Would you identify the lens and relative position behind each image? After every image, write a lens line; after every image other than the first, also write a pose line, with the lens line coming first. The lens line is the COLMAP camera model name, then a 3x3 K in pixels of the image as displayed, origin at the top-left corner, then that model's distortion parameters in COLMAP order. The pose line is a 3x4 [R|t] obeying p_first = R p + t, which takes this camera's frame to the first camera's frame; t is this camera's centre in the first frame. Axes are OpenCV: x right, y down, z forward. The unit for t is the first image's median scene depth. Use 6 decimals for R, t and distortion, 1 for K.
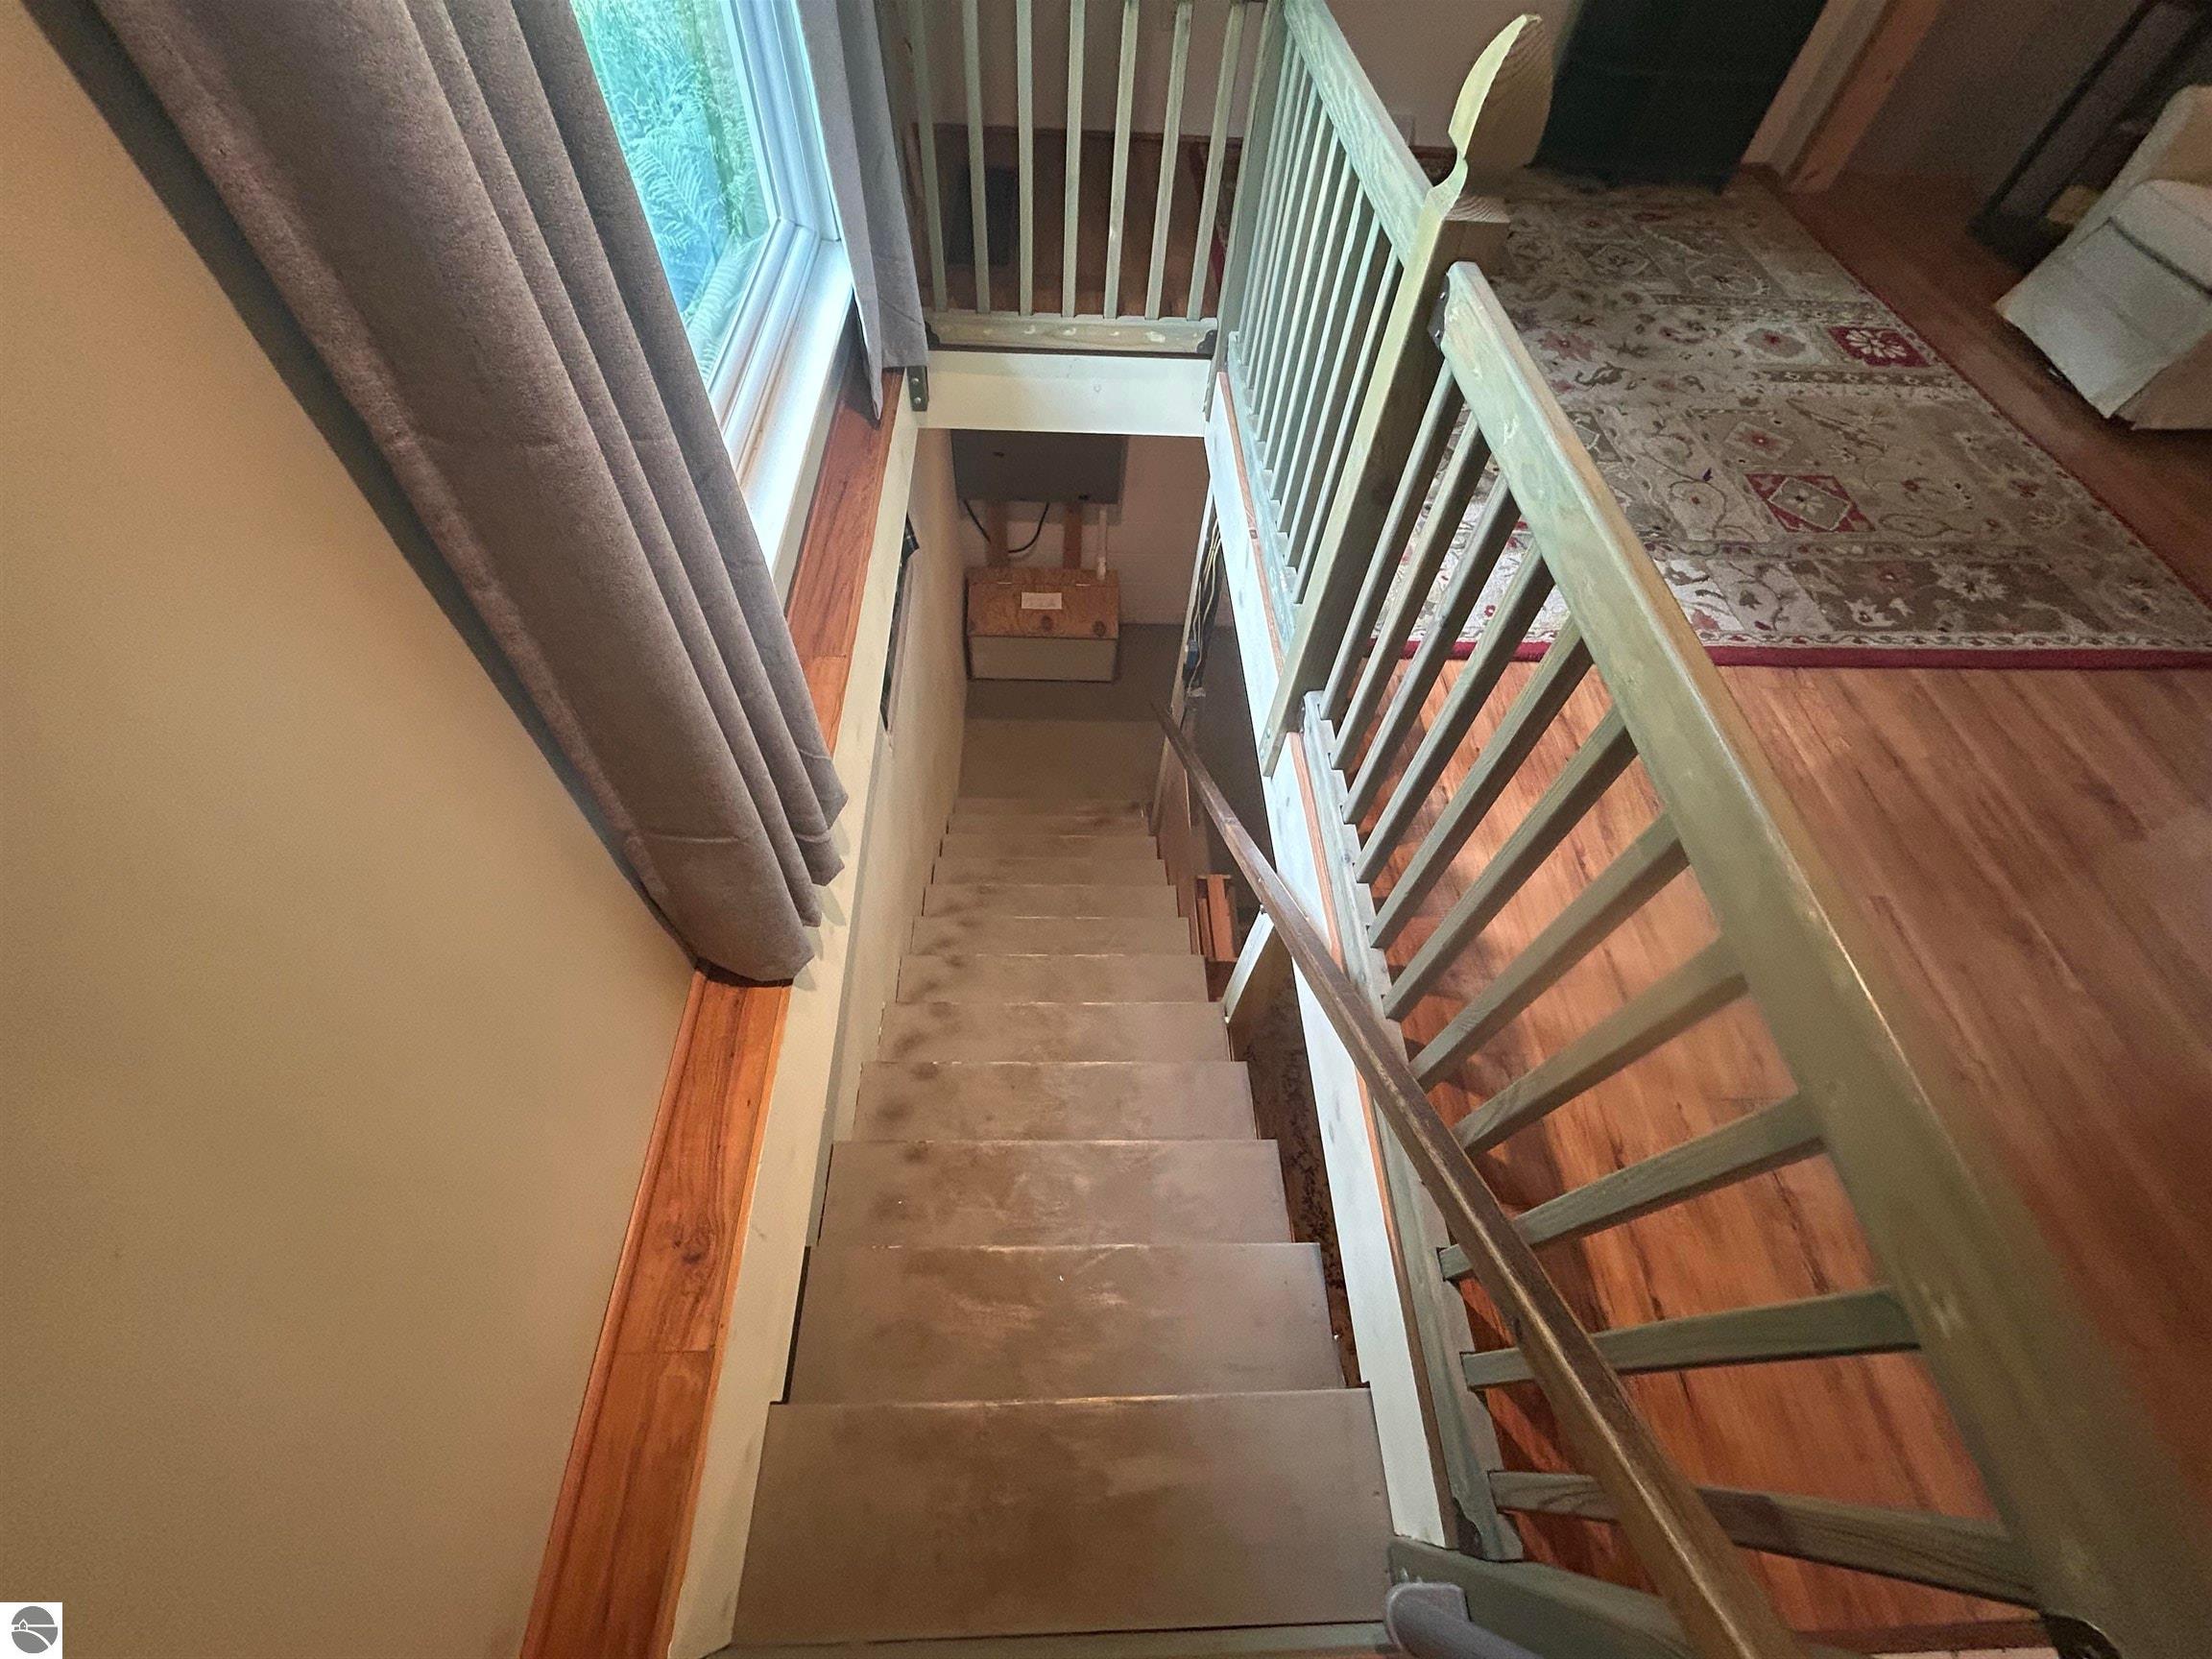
lens RADIAL K [[885.2, 0, 1096.1], [0, 885.2, 822.6], [0, 0, 1]] dist [-0.005198, 0.001679]
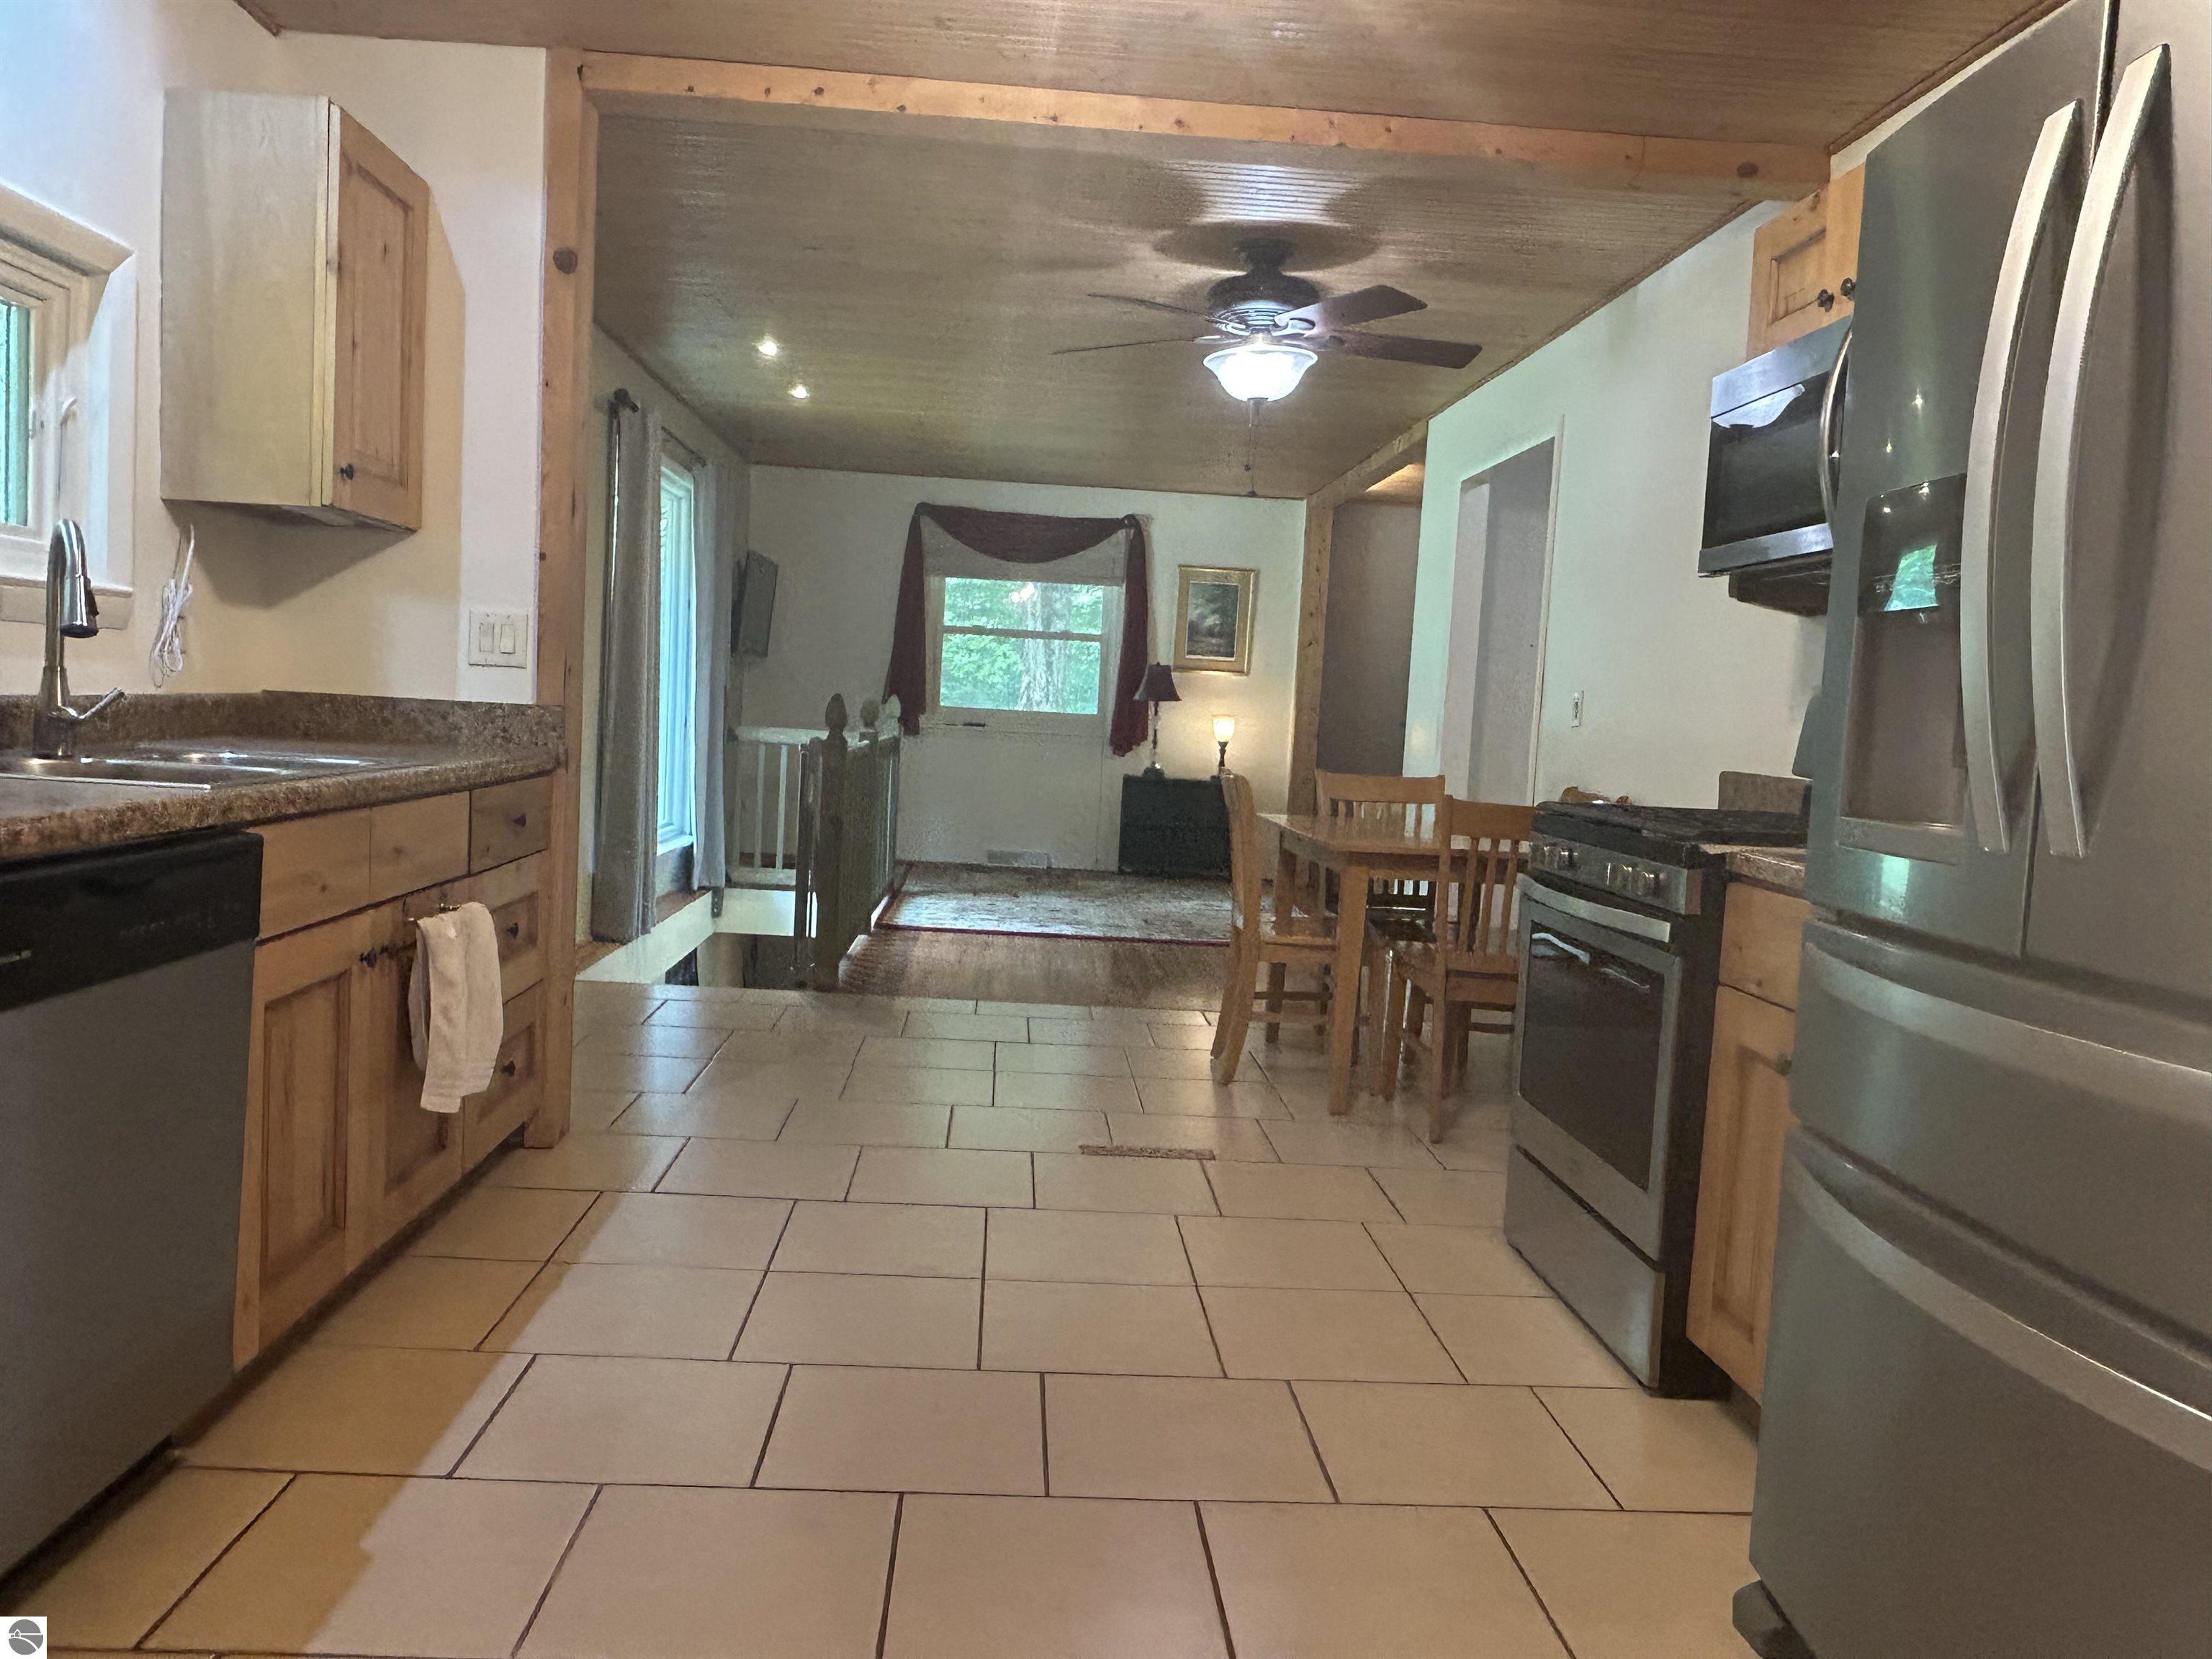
lens RADIAL K [[1590.4, 0, 1114.7], [0, 1590.4, 839.8], [0, 0, 1]] dist [0.002943, -0.018231]
pose [[0.999434, 0.004108, 0.033394, 0.589990], [0.023186, 0.635129, -0.772058, 2.288061], [-0.024381, 0.772396, 0.634674, -1.401125]]
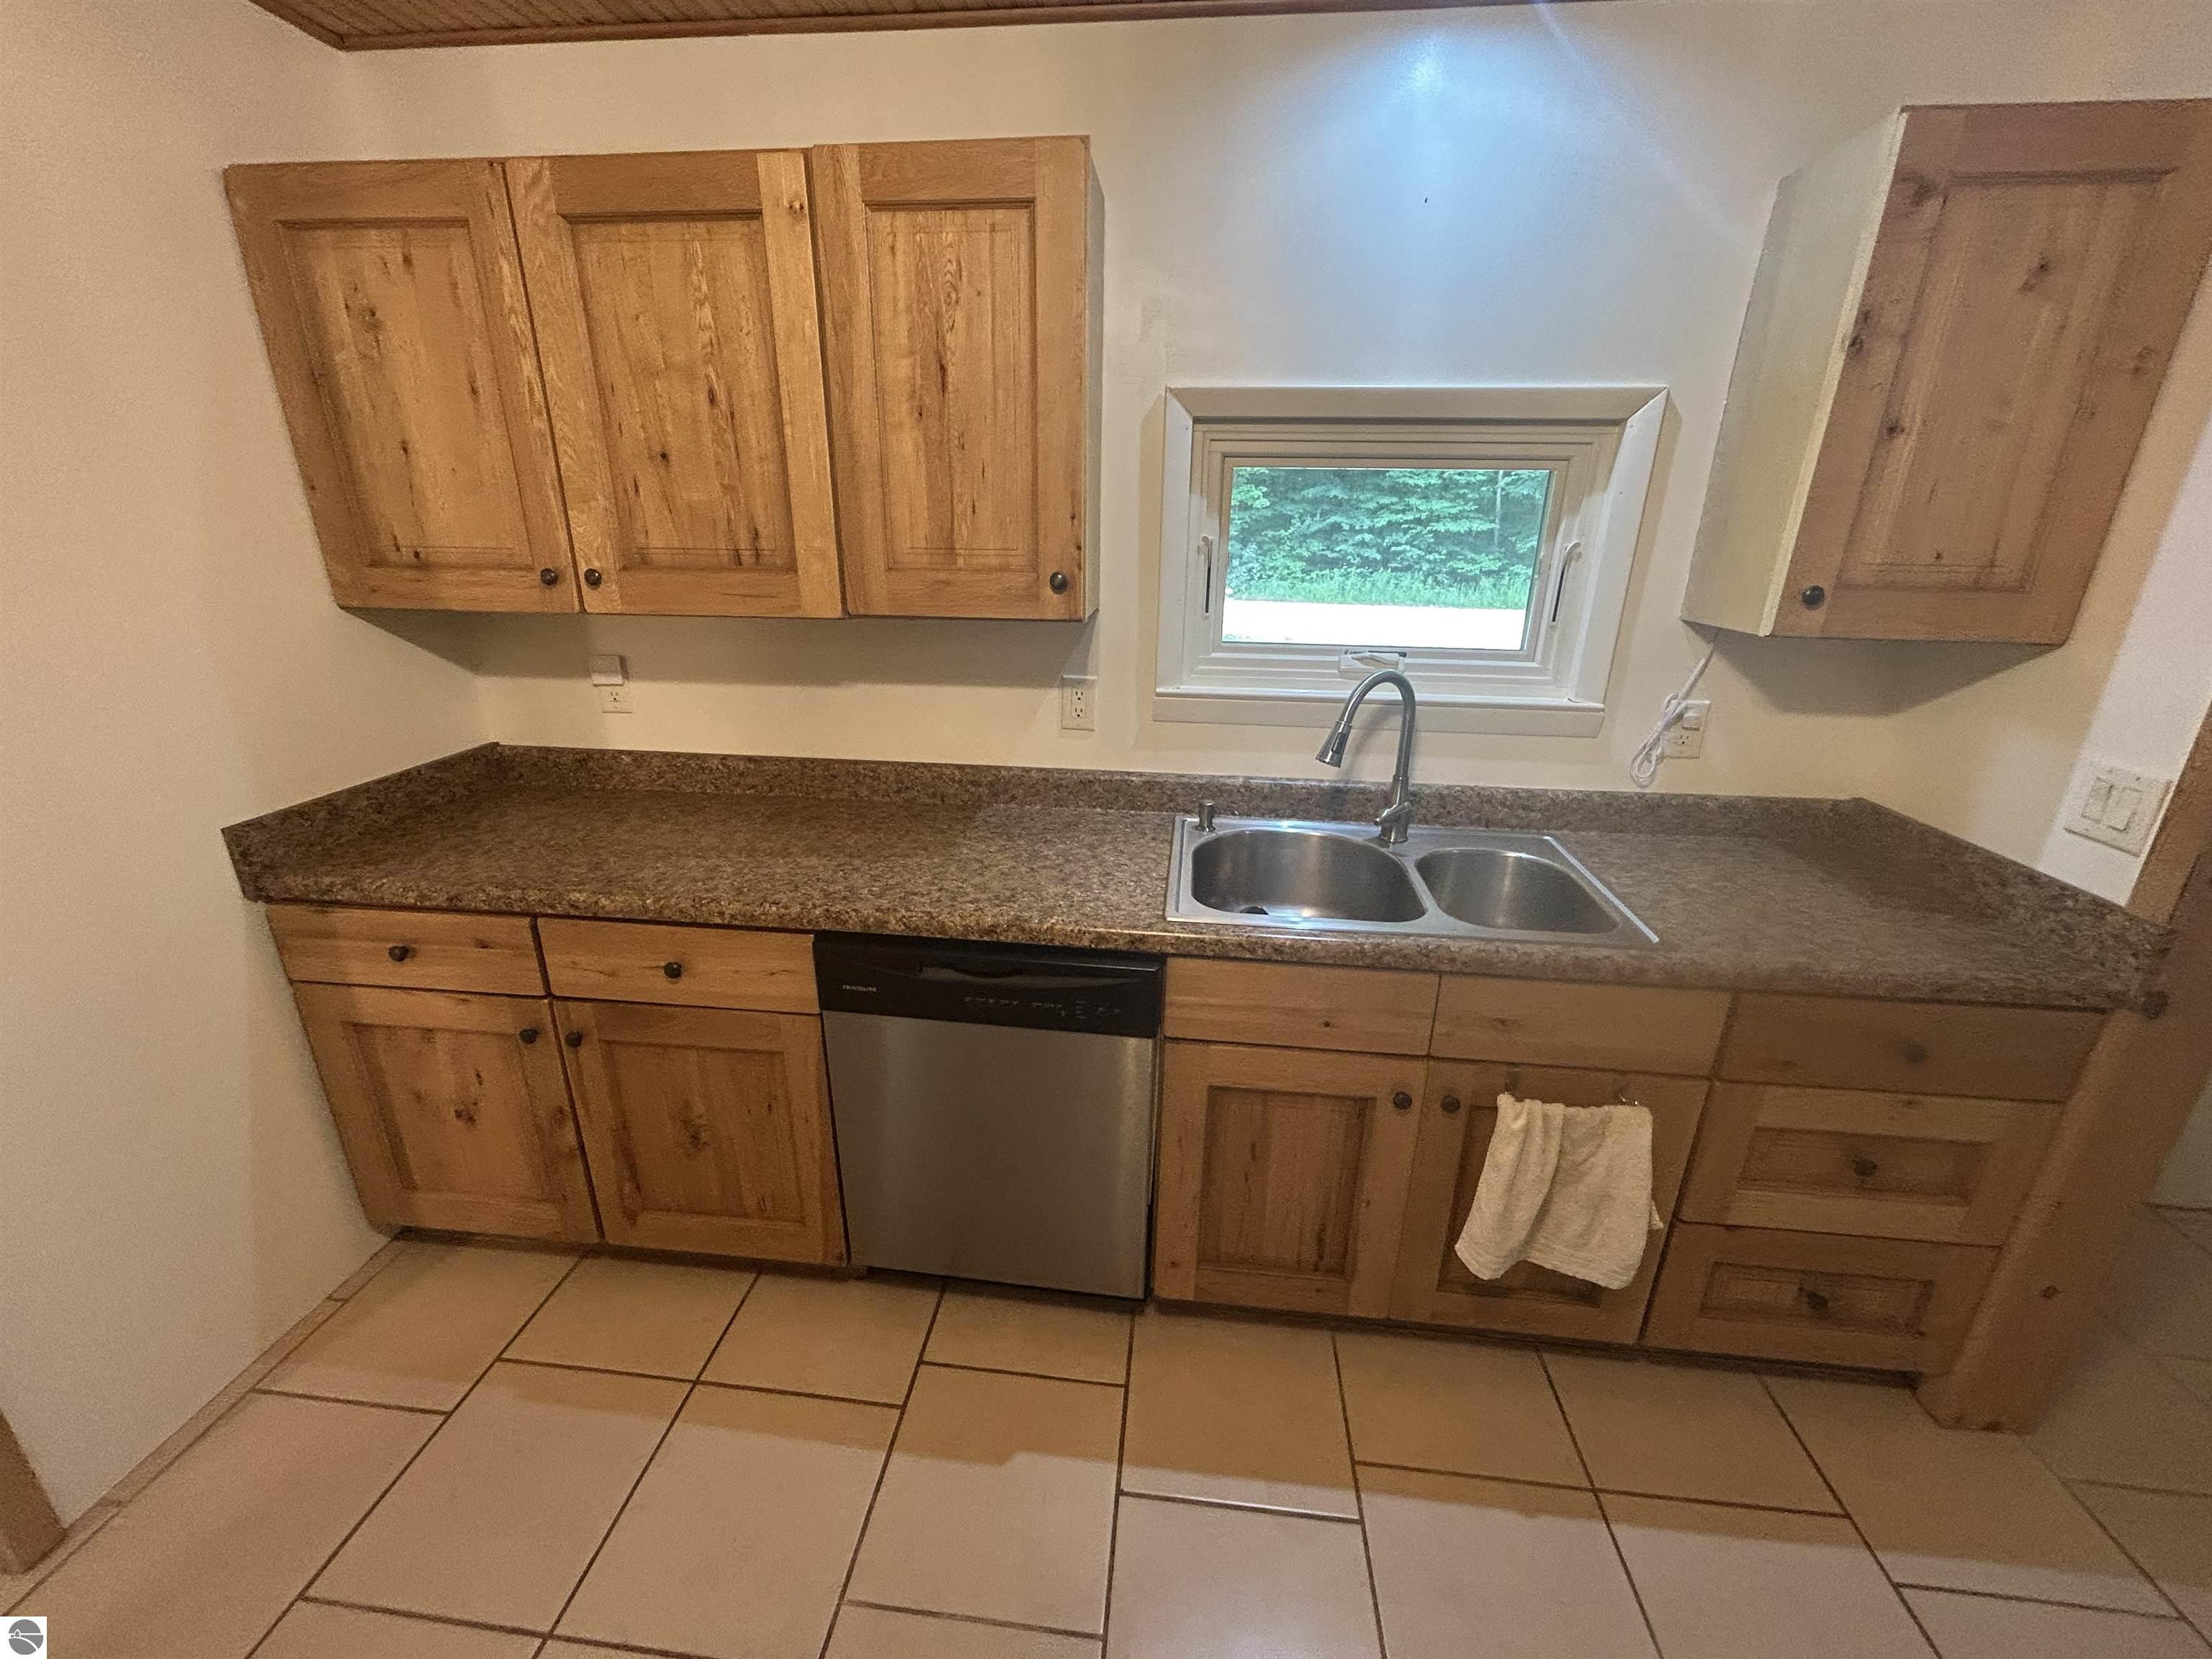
lens RADIAL K [[885.2, 0, 1105.9], [0, 885.2, 831.5], [0, 0, 1]] dist [-0.005198, 0.001679]
pose [[-0.133362, 0.286562, -0.948734, 0.717785], [-0.828801, 0.492648, 0.265306, 1.342159], [0.543419, 0.821694, 0.171802, -1.006994]]
